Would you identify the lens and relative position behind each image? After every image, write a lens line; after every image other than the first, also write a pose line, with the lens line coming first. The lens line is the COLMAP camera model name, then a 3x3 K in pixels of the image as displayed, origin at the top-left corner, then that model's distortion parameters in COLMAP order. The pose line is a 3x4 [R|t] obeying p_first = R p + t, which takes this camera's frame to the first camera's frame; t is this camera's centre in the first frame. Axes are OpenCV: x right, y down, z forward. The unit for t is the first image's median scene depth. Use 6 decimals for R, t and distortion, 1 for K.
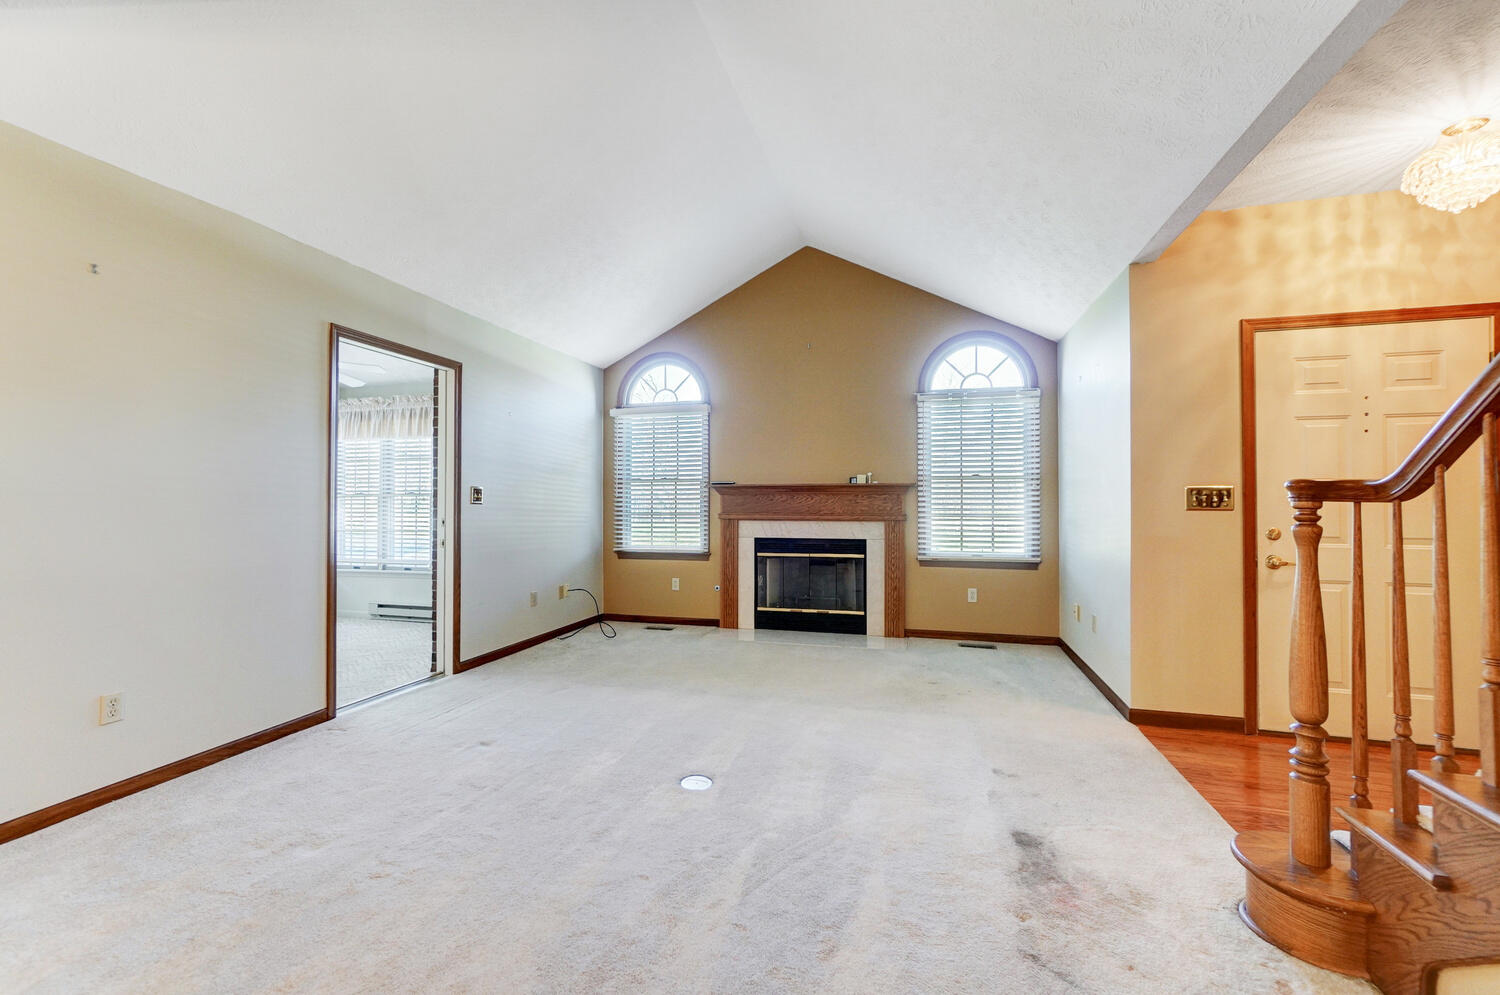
lens RADIAL K [[649.7, 0, 750.0], [0, 649.7, 497.5], [0, 0, 1]] dist [-0.013774, 0.012172]
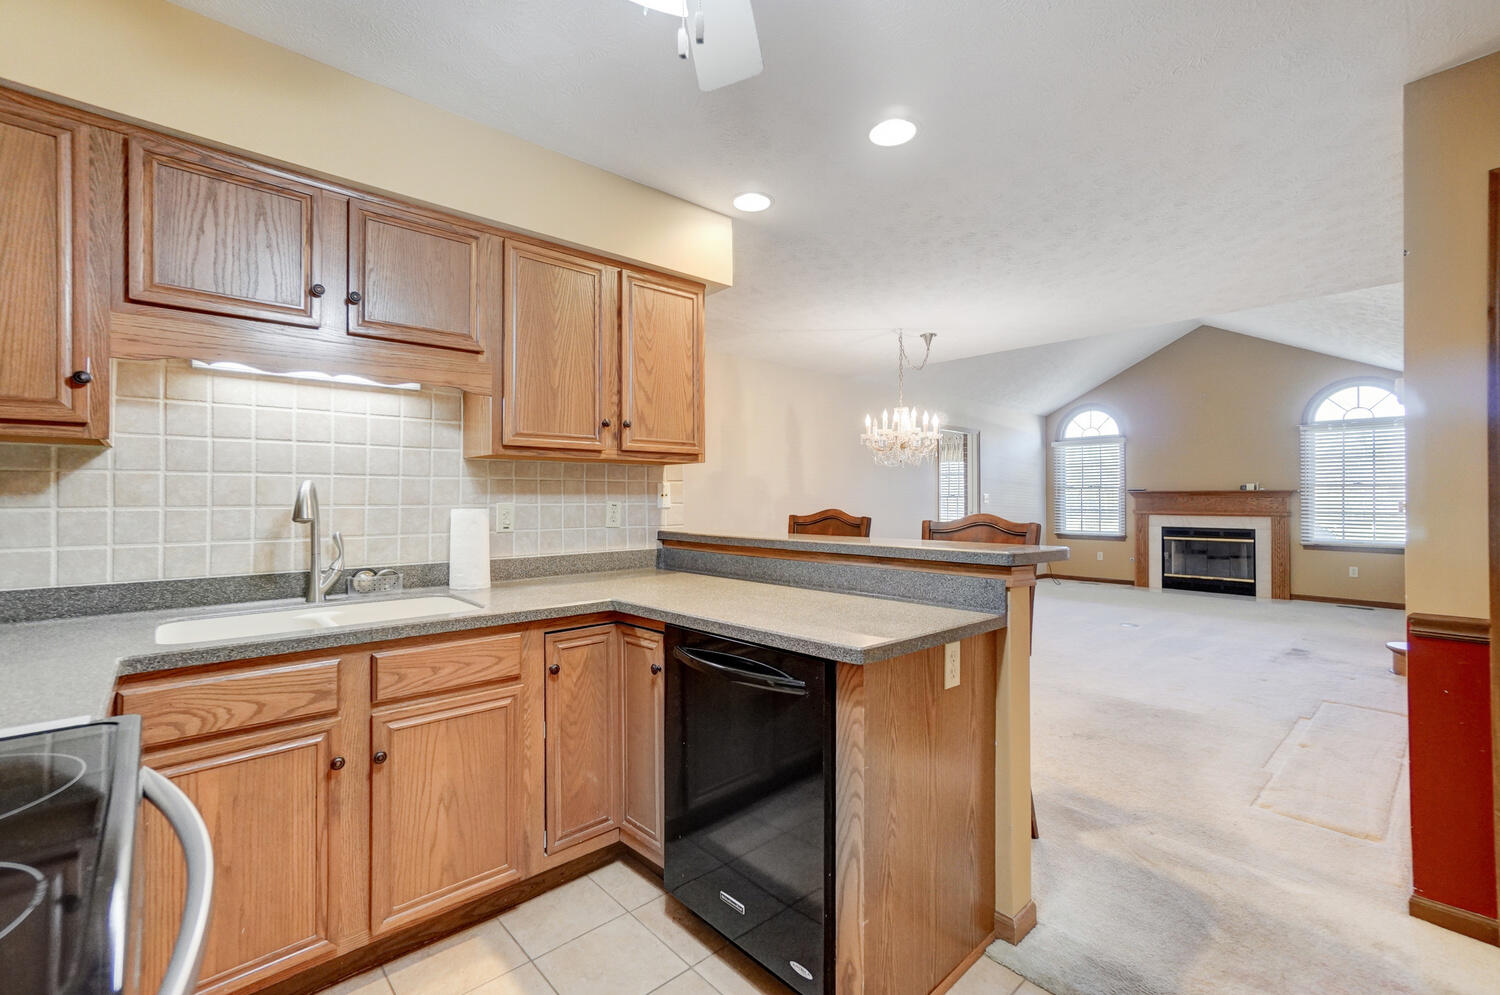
lens RADIAL K [[649.7, 0, 750.0], [0, 649.7, 497.5], [0, 0, 1]] dist [-0.013774, 0.012172]
pose [[0.857809, -0.001611, -0.513966, -0.040812], [0.002008, 0.999998, 0.000218, -0.007002], [0.513964, -0.001219, 0.857811, -0.773552]]
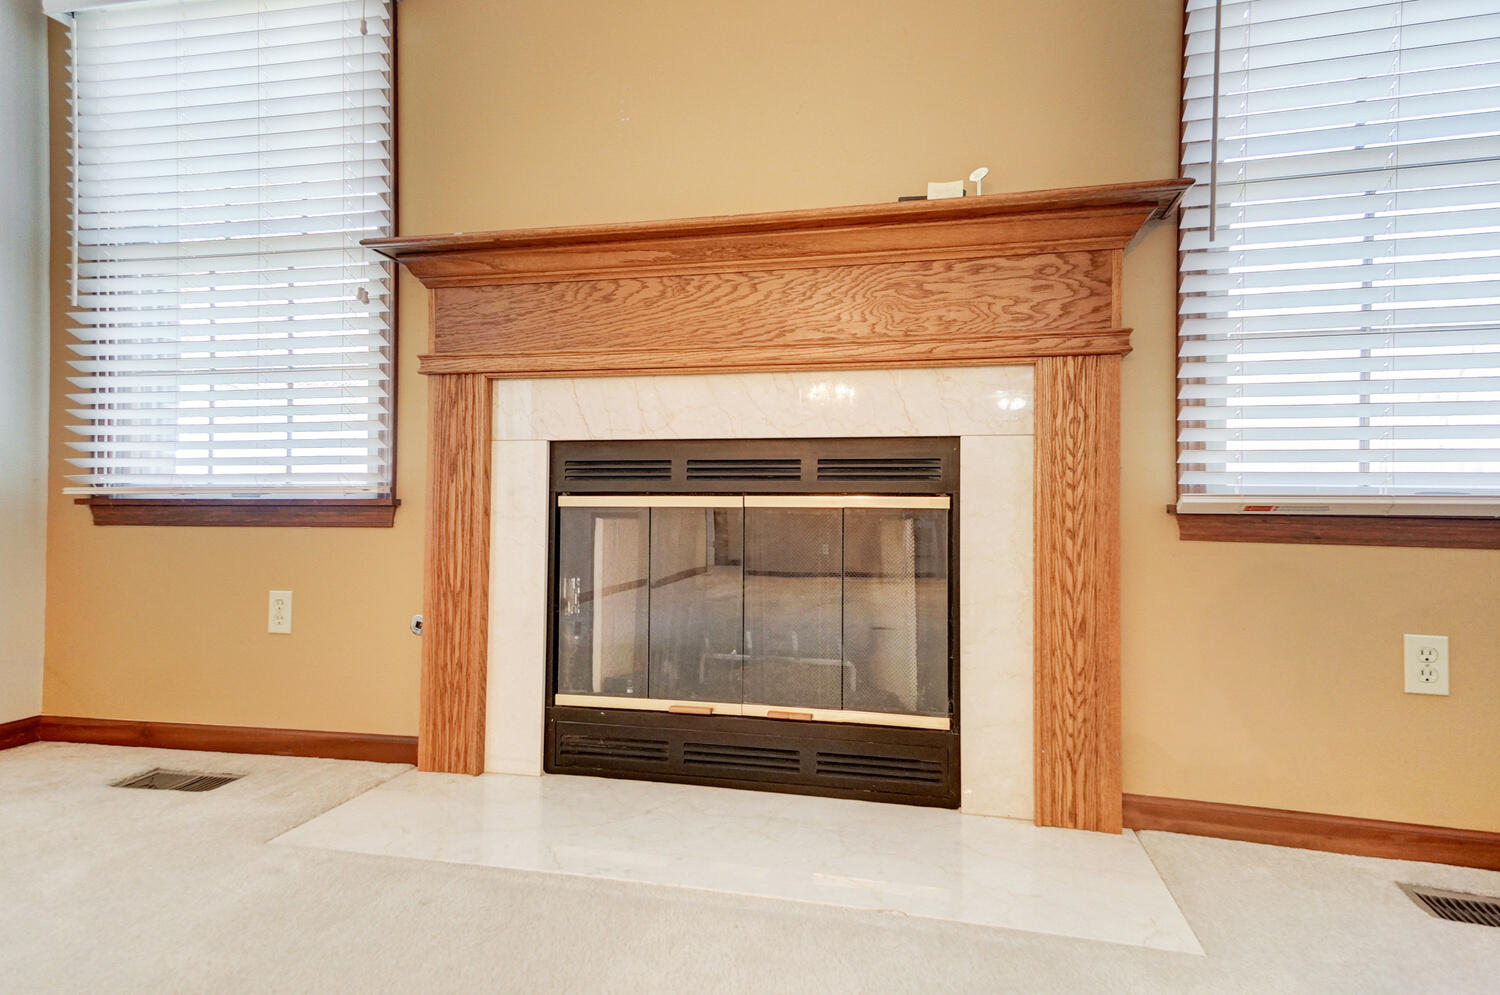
lens RADIAL K [[822.7, 0, 750.0], [0, 822.7, 497.5], [0, 0, 1]] dist [0.049631, 0.000116]
pose [[0.999859, 0.007093, 0.015225, 0.090501], [-0.006944, 0.999928, -0.009814, 0.091912], [-0.015294, 0.009707, 0.999836, 0.671195]]
